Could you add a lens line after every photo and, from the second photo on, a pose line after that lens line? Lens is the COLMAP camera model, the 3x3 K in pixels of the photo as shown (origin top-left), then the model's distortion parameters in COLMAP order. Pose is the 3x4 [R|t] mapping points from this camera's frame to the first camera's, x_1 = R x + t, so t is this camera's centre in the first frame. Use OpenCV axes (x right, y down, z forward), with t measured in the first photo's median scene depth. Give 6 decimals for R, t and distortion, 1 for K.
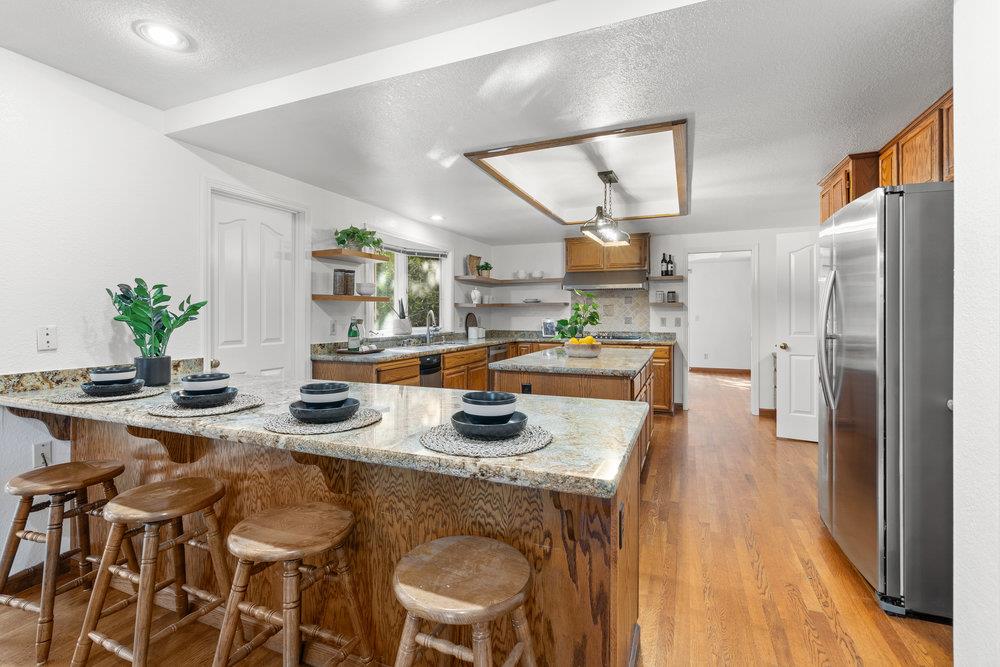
lens RADIAL K [[457.3, 0, 494.2], [0, 457.3, 318.7], [0, 0, 1]] dist [-0.005609, 0.004805]
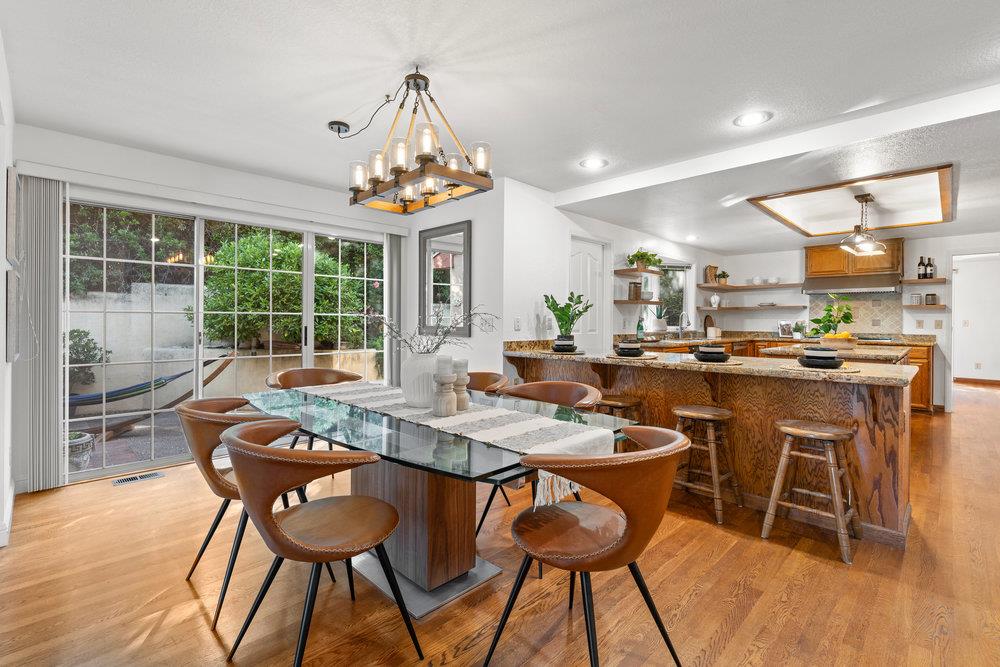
lens RADIAL K [[457.3, 0, 494.0], [0, 457.3, 324.1], [0, 0, 1]] dist [-0.005609, 0.004805]
pose [[0.926618, 0.008368, -0.375910, -0.153847], [-0.009414, 0.999955, -0.000947, 0.020657], [0.375885, 0.004417, 0.926656, -0.363210]]
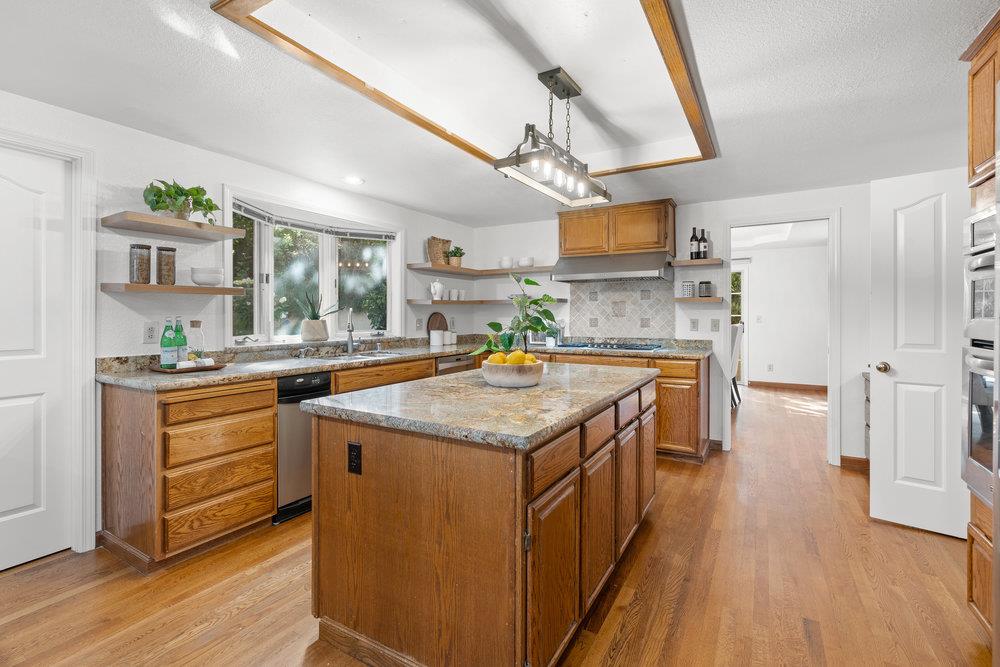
lens RADIAL K [[457.3, 0, 493.5], [0, 457.3, 319.3], [0, 0, 1]] dist [-0.005609, 0.004805]
pose [[0.990892, 0.001719, -0.134650, 0.193401], [-0.001675, 0.999999, 0.000438, -0.001685], [0.134651, -0.000209, 0.990893, 0.313845]]
